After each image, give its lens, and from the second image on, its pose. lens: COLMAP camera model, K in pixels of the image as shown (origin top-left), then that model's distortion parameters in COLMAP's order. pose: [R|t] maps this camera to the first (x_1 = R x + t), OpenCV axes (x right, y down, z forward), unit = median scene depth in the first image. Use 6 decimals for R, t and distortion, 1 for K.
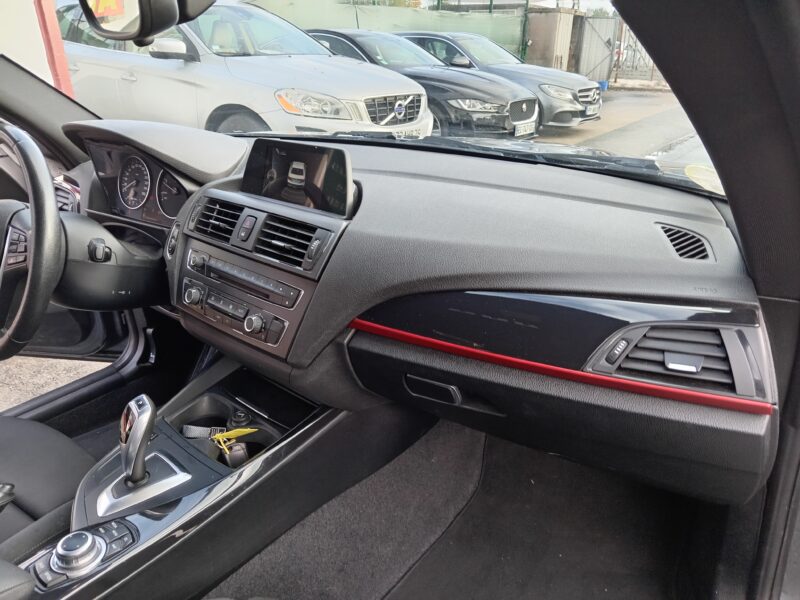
lens RADIAL K [[602.2, 0, 400.0], [0, 602.2, 300.0], [0, 0, 1]] dist [-0.006043, -0.009383]
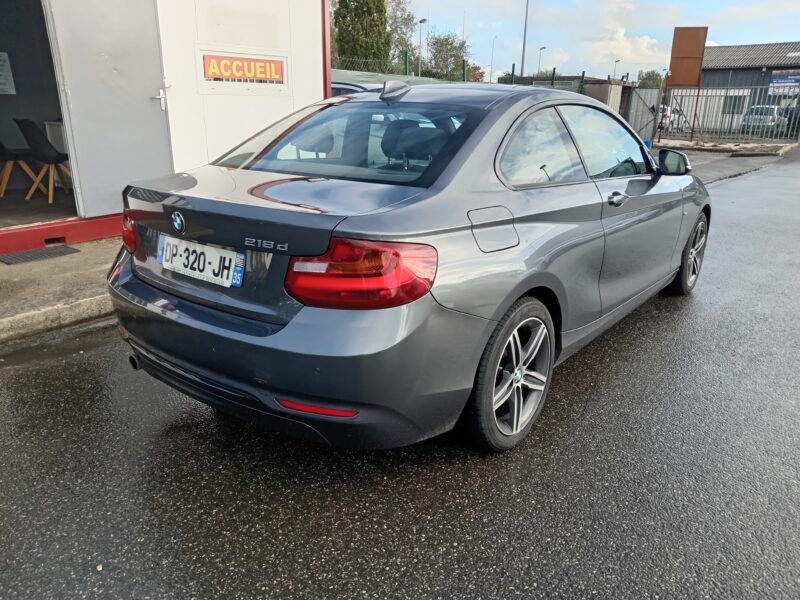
lens RADIAL K [[591.2, 0, 400.0], [0, 591.2, 300.0], [0, 0, 1]] dist [0.004283, -0.003159]
pose [[0.996176, 0.036549, -0.079351, -0.146477], [-0.042904, 0.995878, -0.079917, 0.212260], [0.076103, 0.083016, 0.993638, -0.578638]]
